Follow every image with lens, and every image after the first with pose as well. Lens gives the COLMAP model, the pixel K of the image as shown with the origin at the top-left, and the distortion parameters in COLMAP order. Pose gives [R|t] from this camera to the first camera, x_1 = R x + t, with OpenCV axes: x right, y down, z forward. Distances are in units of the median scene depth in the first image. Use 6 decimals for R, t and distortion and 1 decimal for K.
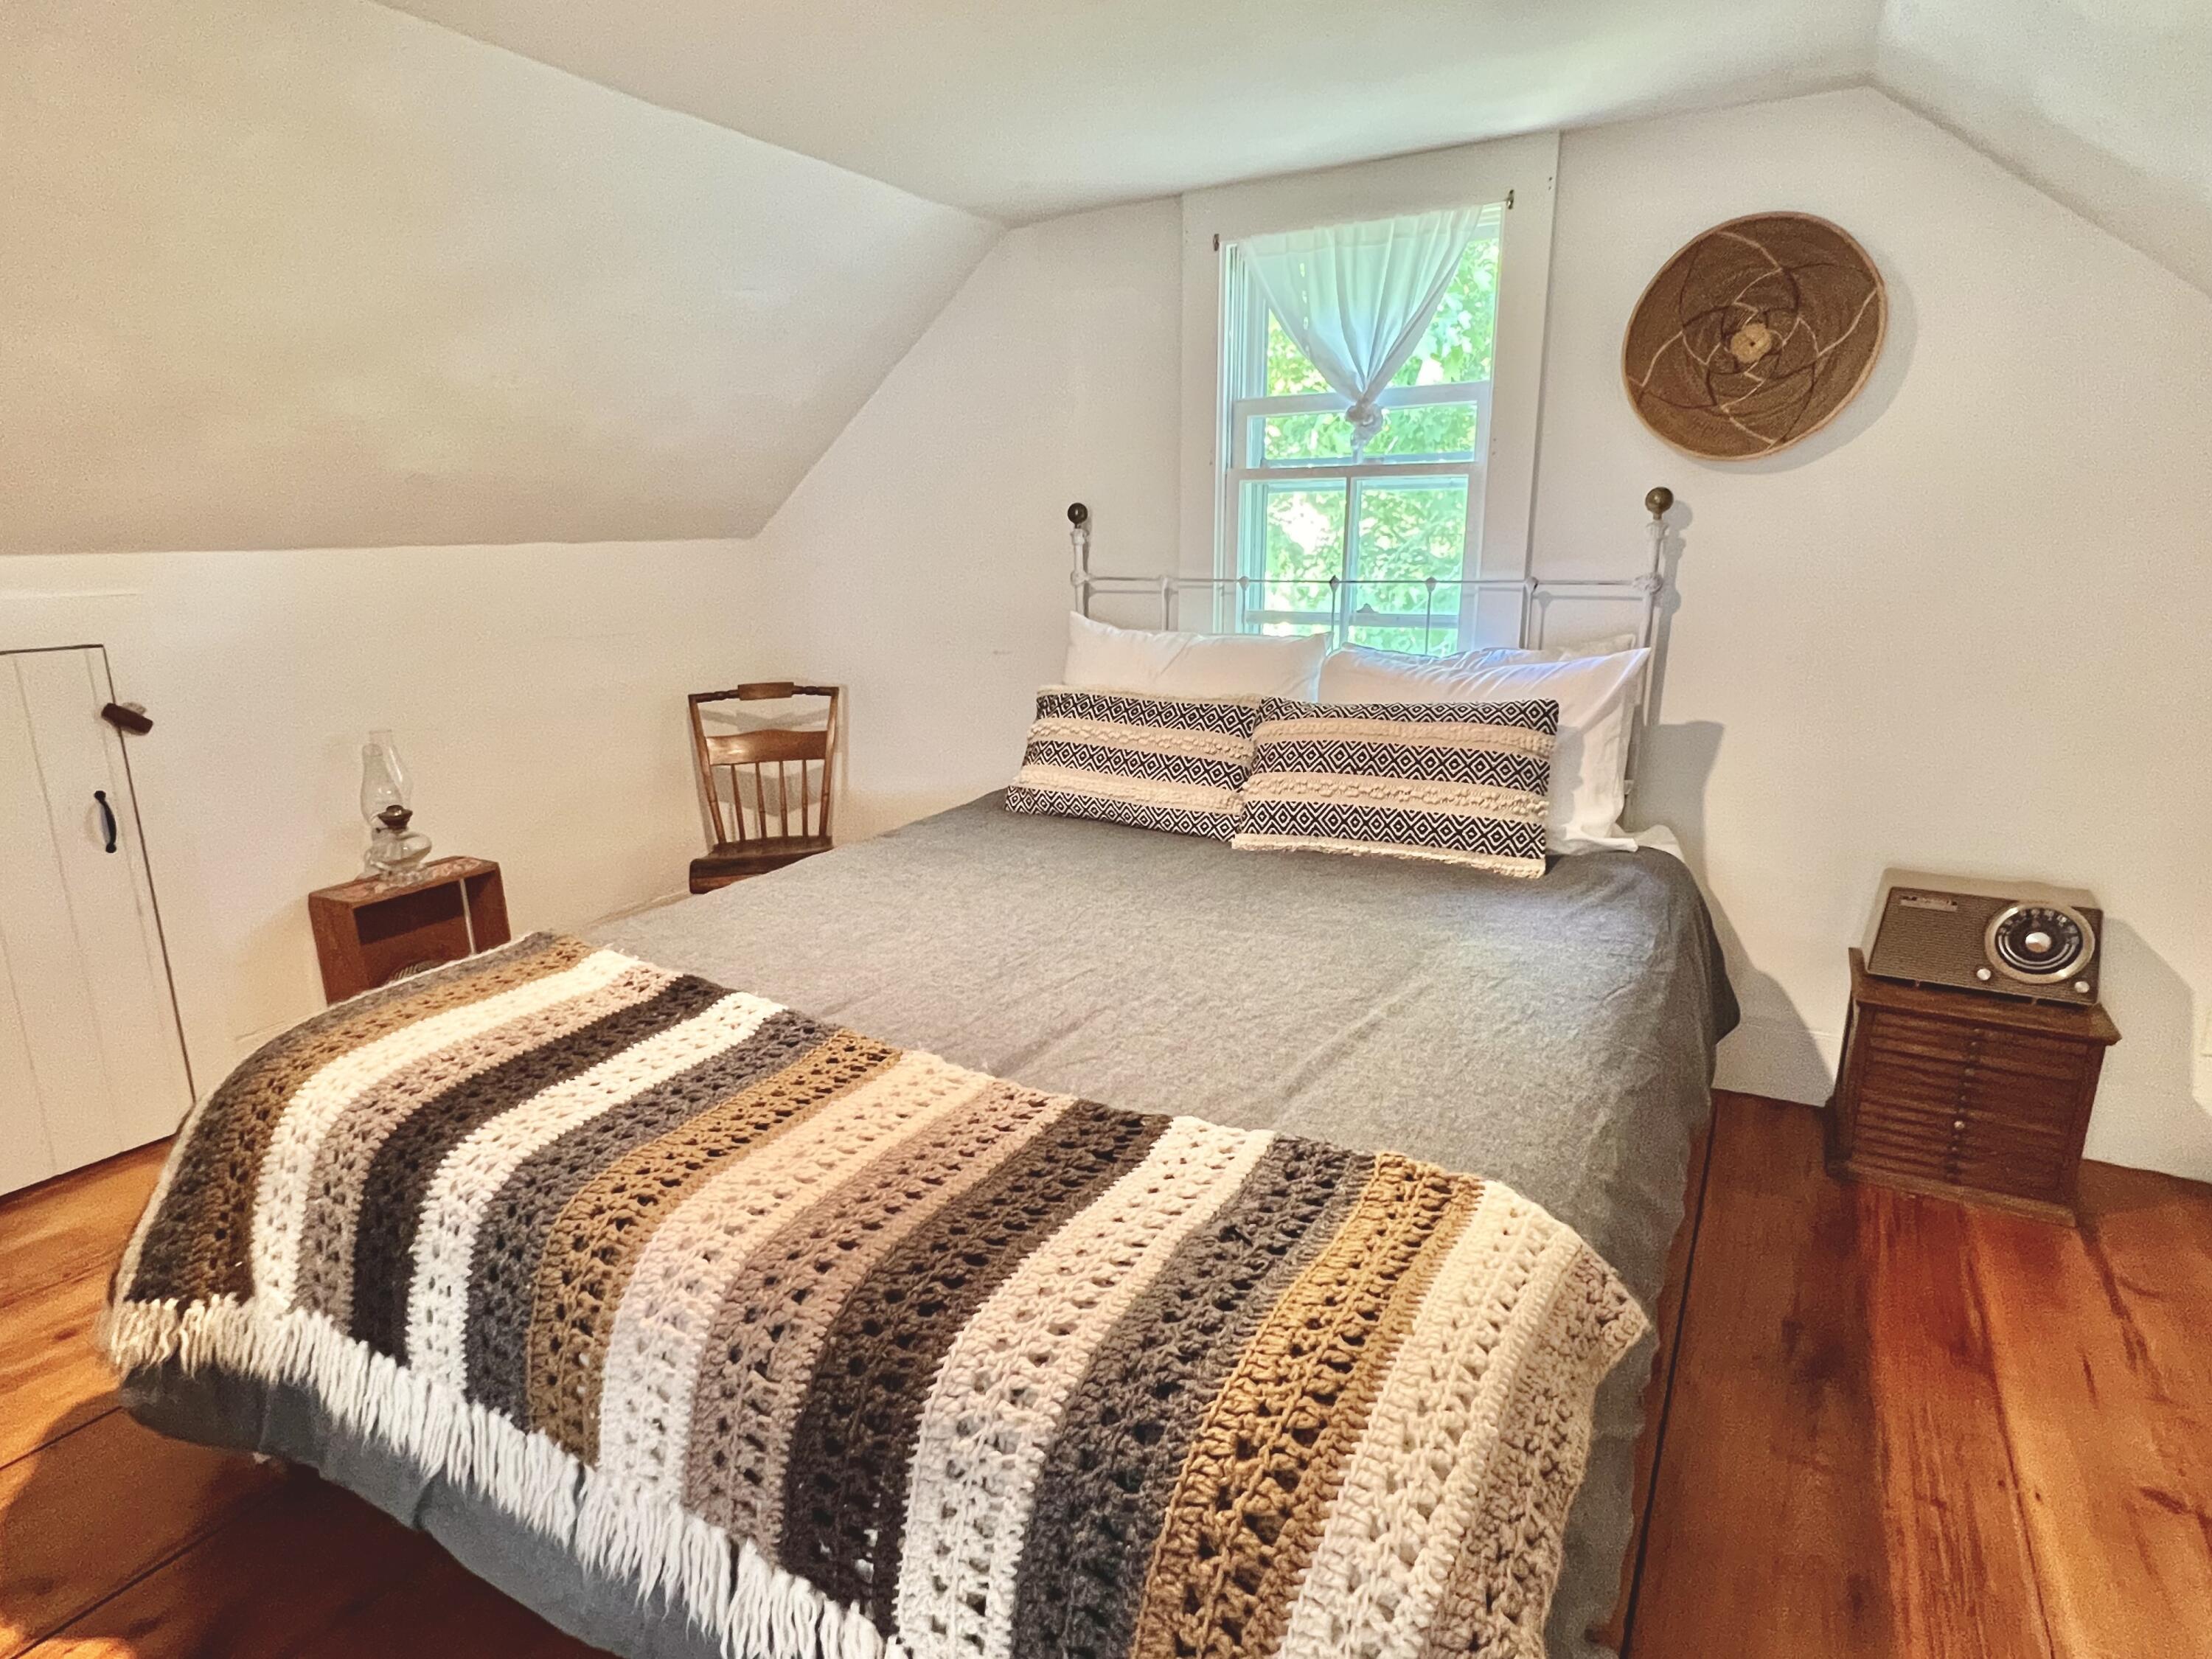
lens RADIAL K [[1162.6, 0, 1109.8], [0, 1162.6, 835.6], [0, 0, 1]] dist [-0.004268, 0.001779]
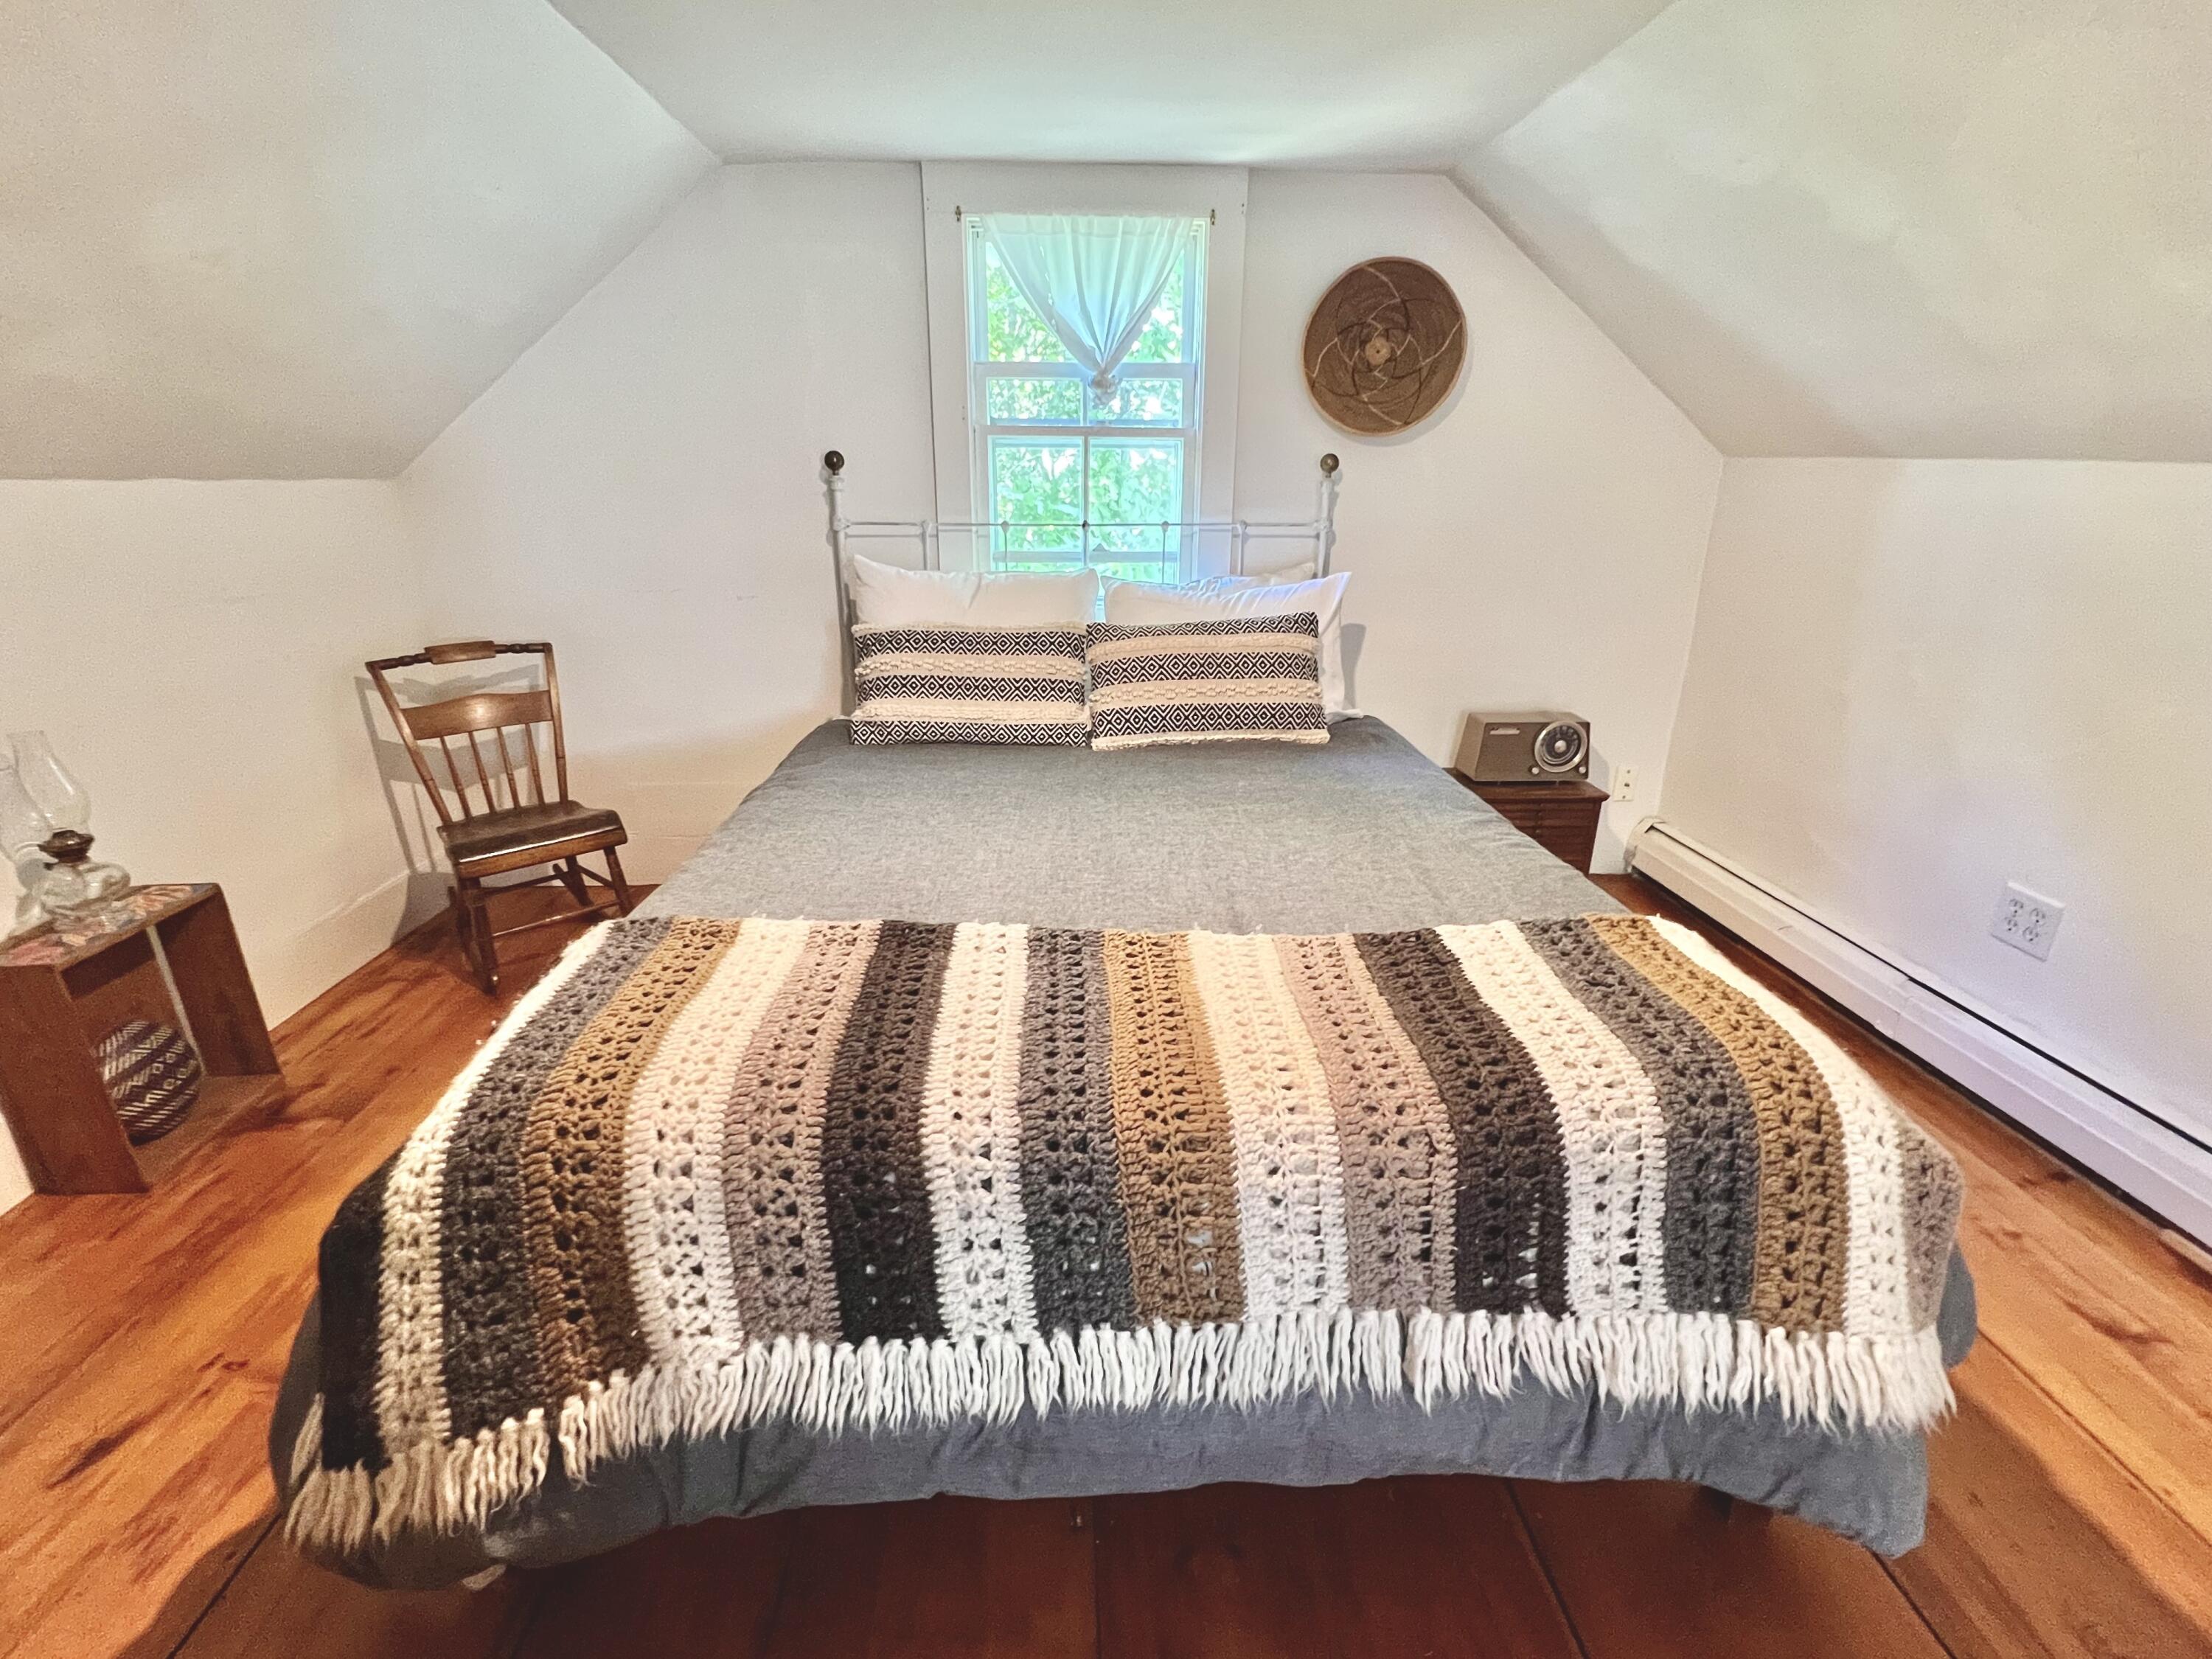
lens RADIAL K [[989.0, 0, 1111.4], [0, 989.0, 826.5], [0, 0, 1]] dist [-0.002135, 0.000042]
pose [[0.850658, -0.156698, 0.501823, -0.424235], [0.118293, 0.987120, 0.107712, -0.020506], [-0.512237, -0.032264, 0.858238, 0.114947]]
